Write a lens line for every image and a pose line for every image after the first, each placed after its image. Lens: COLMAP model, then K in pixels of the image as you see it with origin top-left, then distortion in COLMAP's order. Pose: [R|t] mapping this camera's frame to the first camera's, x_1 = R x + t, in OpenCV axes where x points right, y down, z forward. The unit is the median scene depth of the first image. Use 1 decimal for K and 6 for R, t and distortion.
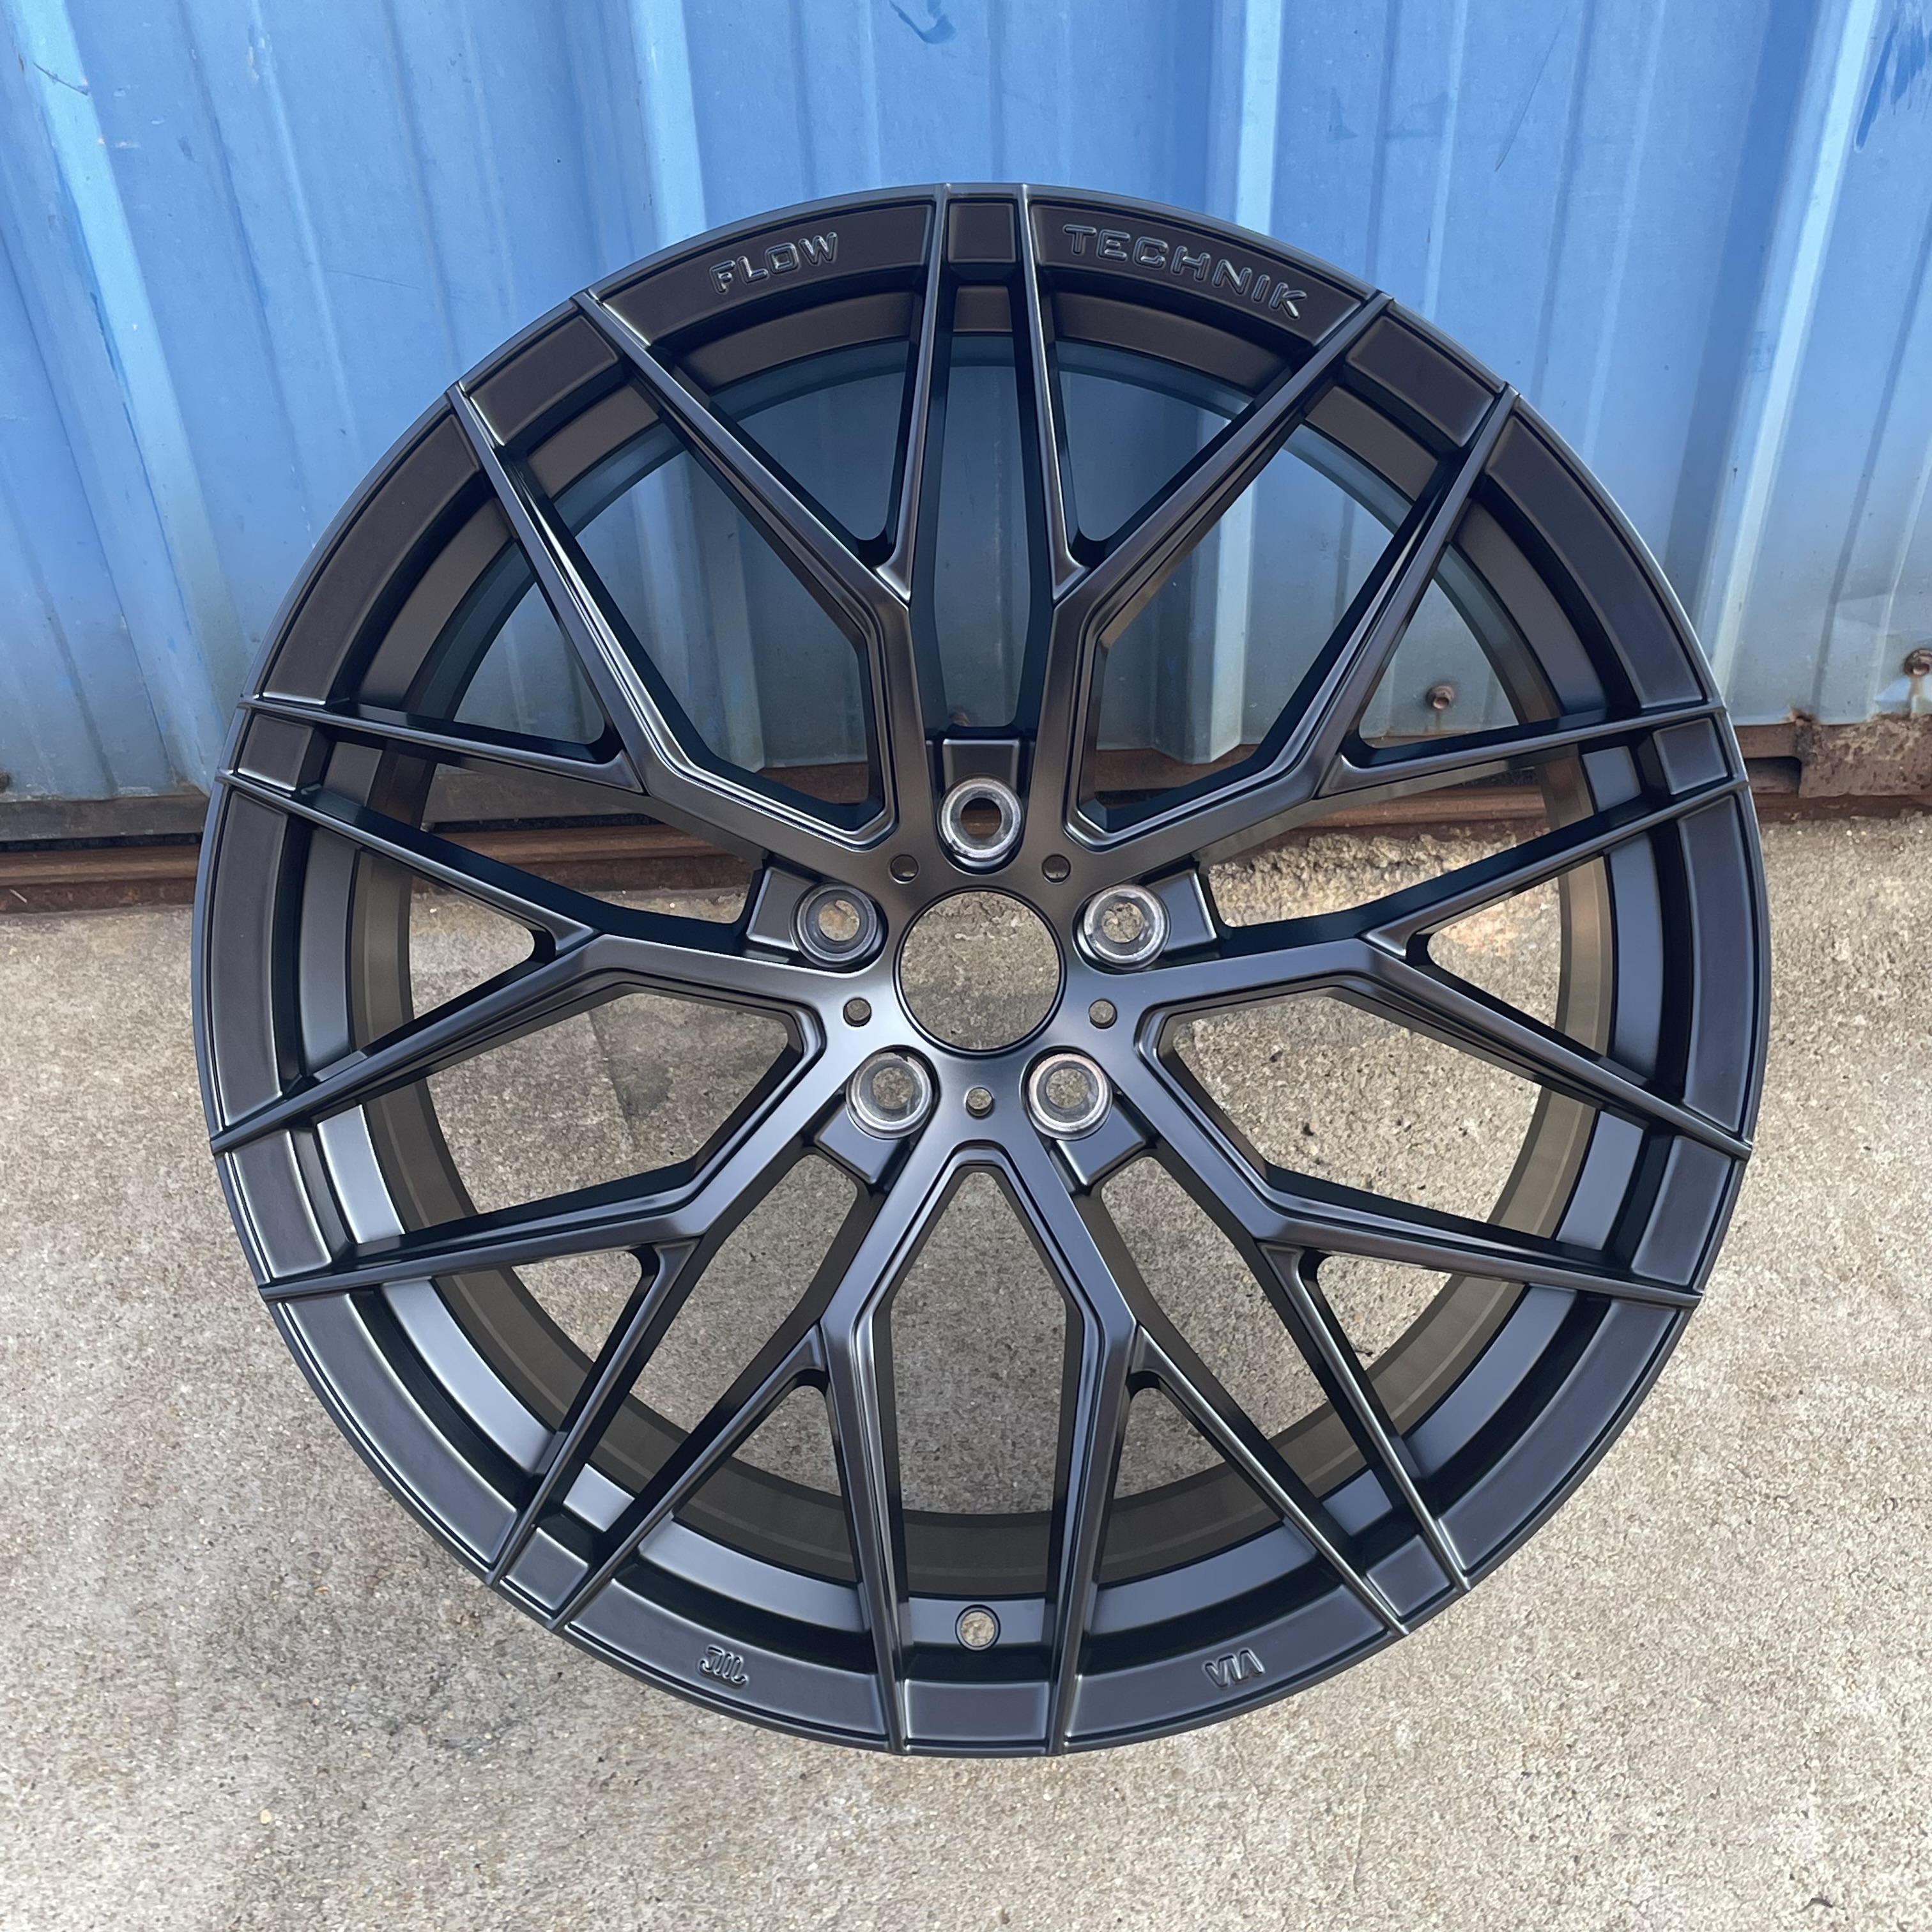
lens RADIAL K [[2790.3, 0, 966.0], [0, 2790.3, 966.0], [0, 0, 1]] dist [0.134756, -0.269002]
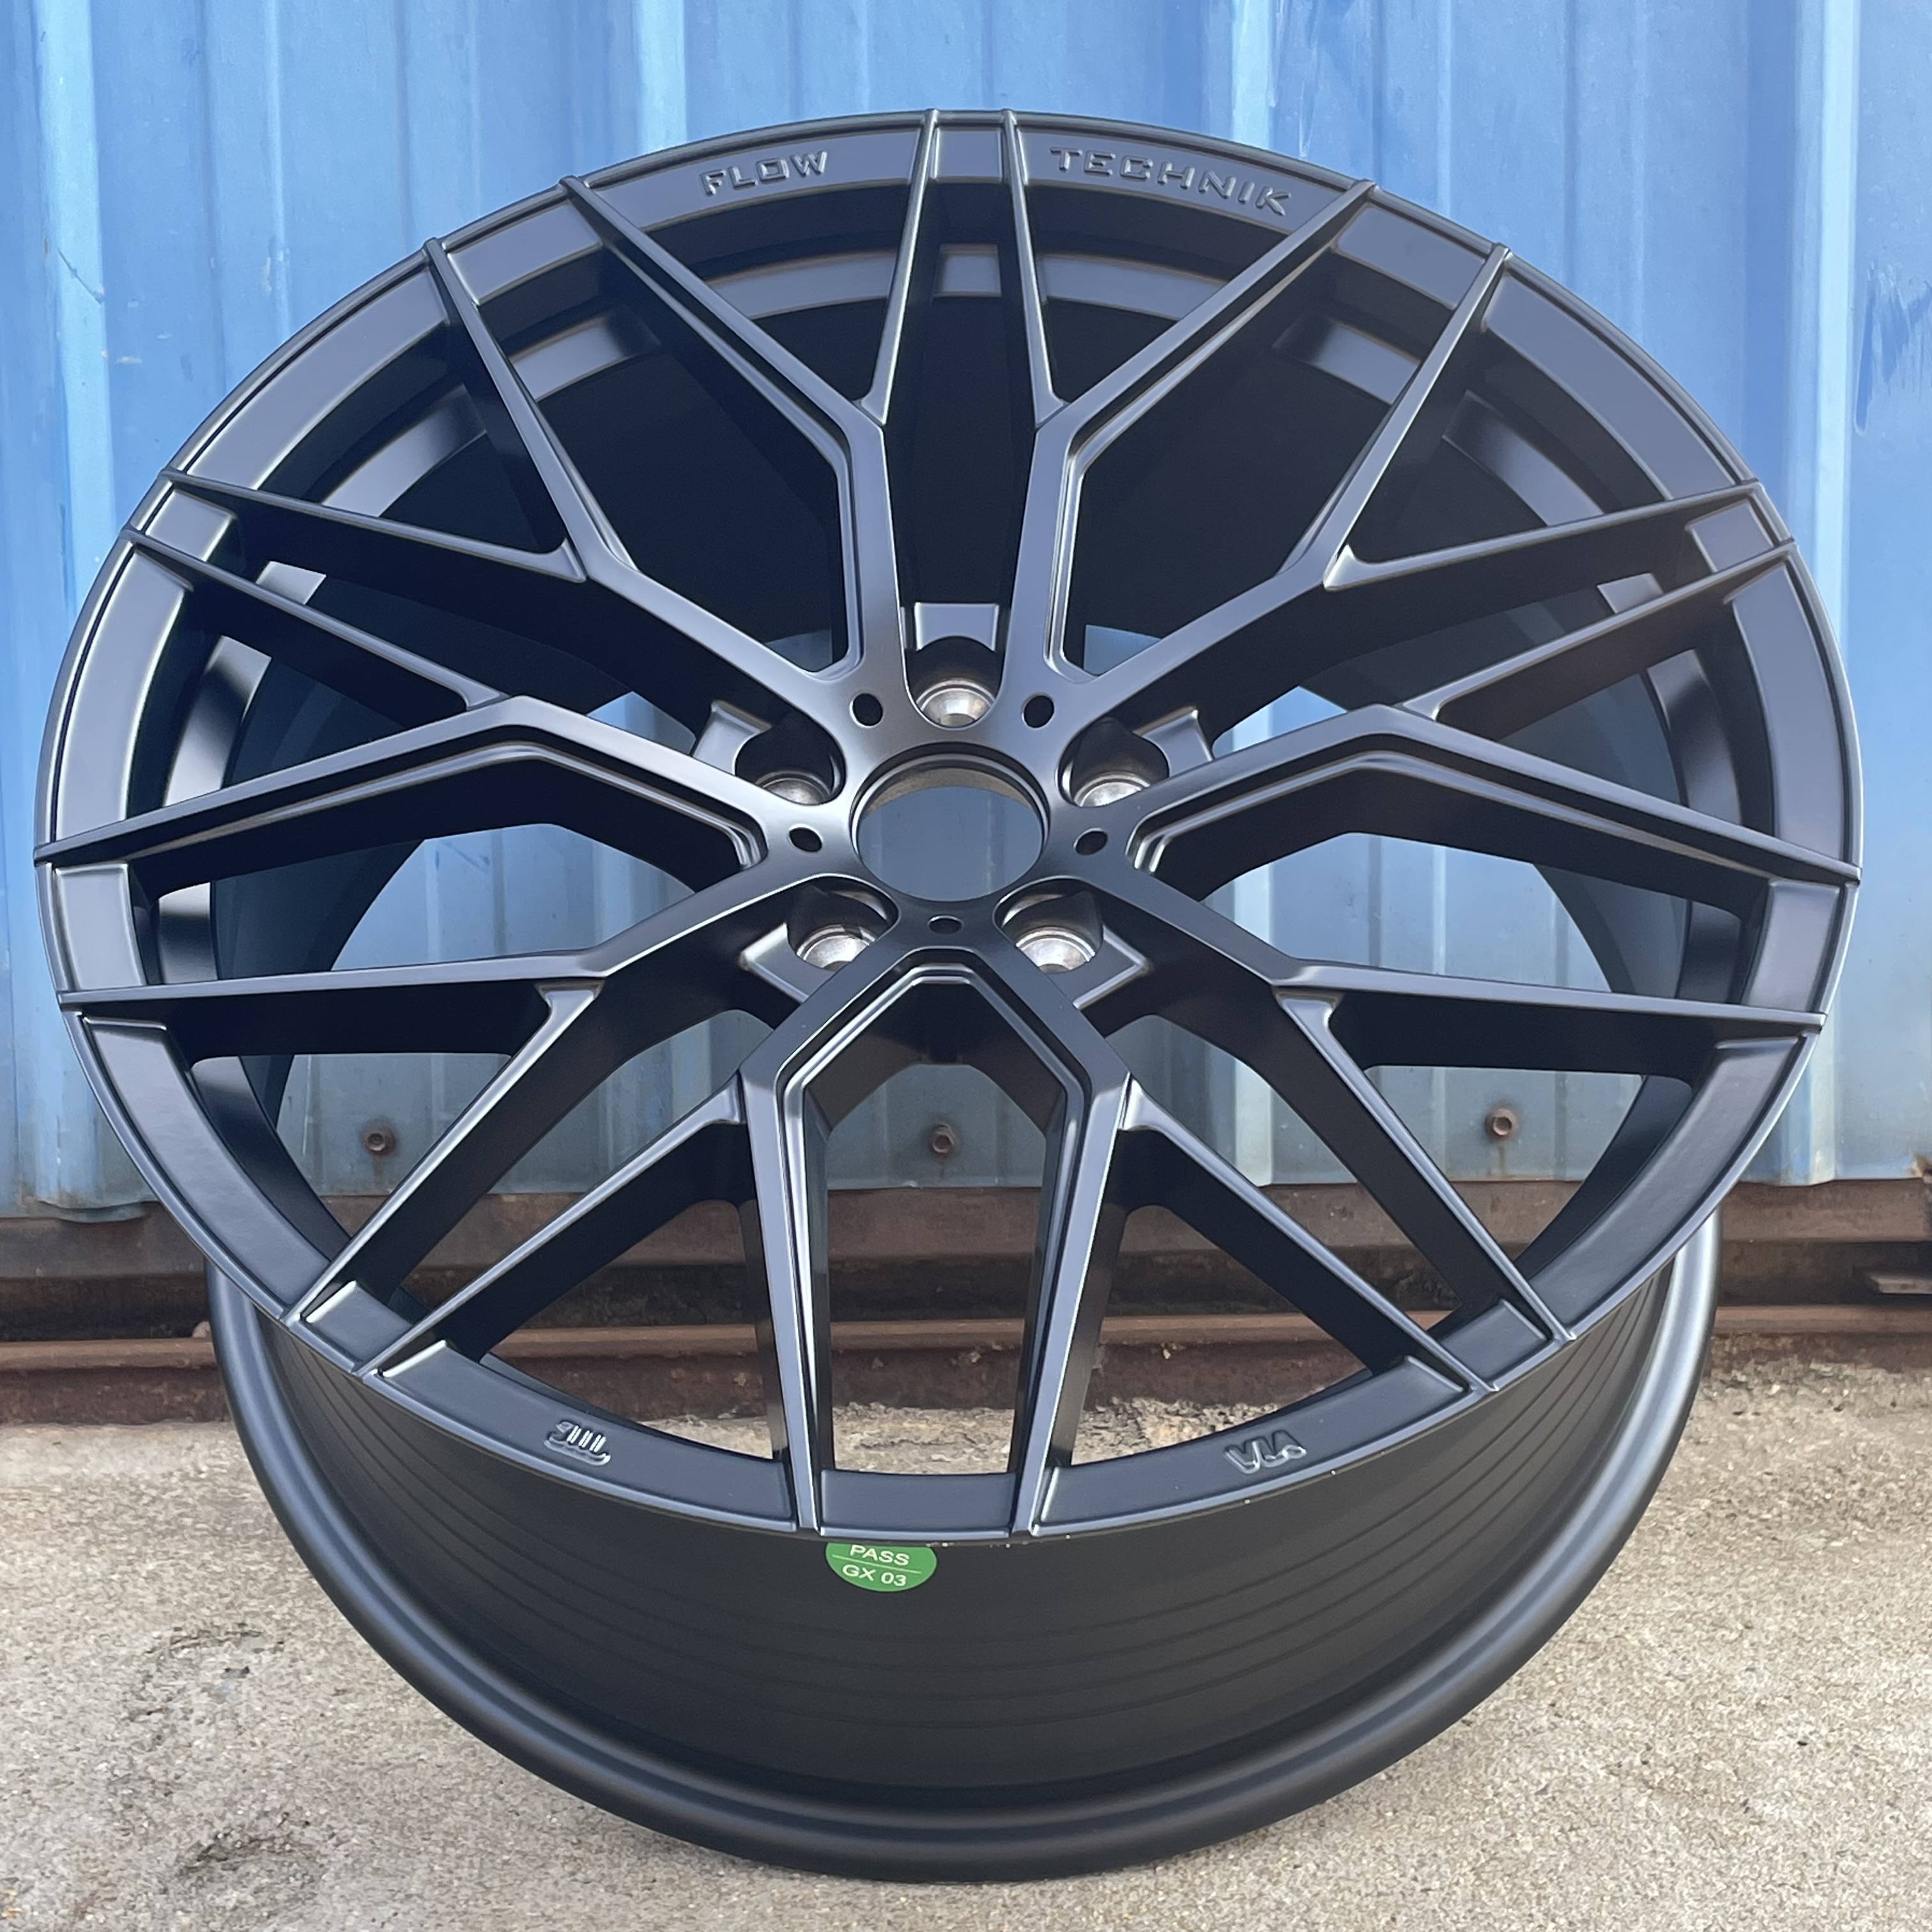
lens RADIAL K [[3320.9, 0, 957.5], [0, 3320.9, 930.3], [0, 0, 1]] dist [0.154786, -0.427461]
pose [[0.999672, 0.016745, -0.019356, 0.023684], [-0.025187, 0.777879, -0.627909, 0.573806], [0.004542, 0.628190, 0.778046, 0.186919]]
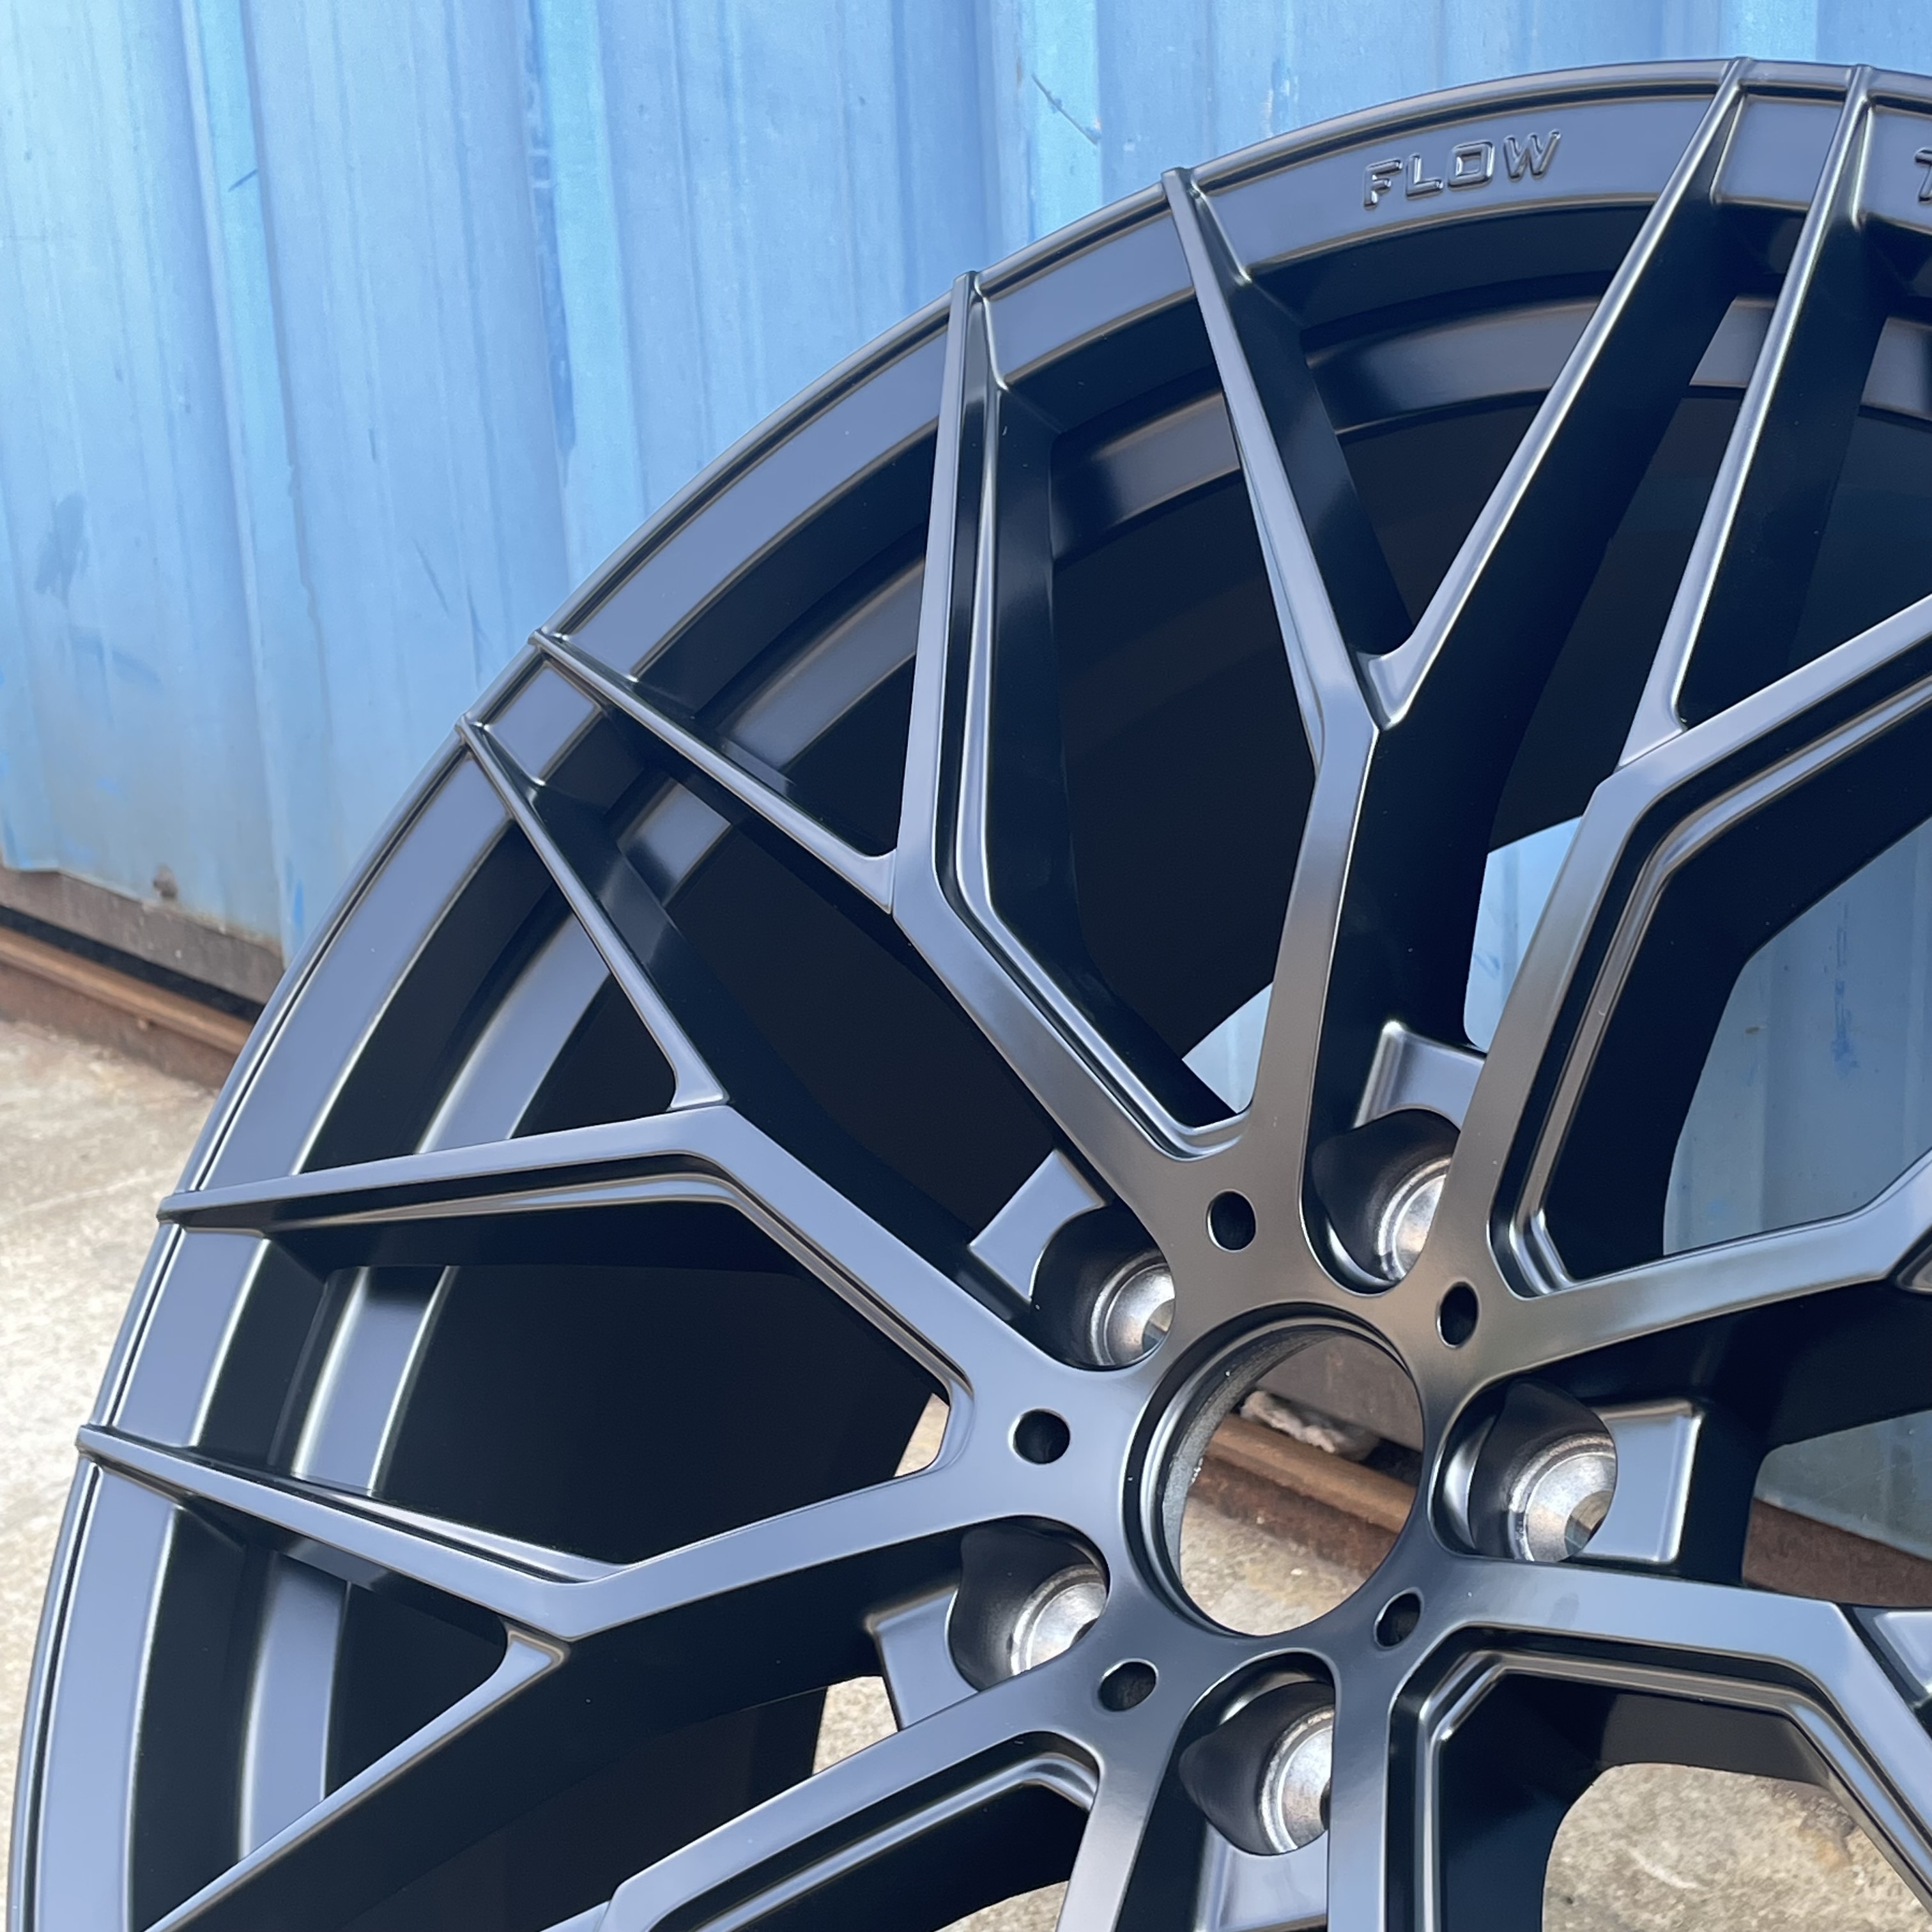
lens RADIAL K [[3320.9, 0, 957.5], [0, 3320.9, 930.3], [0, 0, 1]] dist [0.154786, -0.427461]
pose [[0.680536, 0.243155, -0.691192, 0.304758], [-0.503034, 0.840939, -0.199444, 0.059111], [0.532754, 0.483422, 0.694605, 0.429790]]
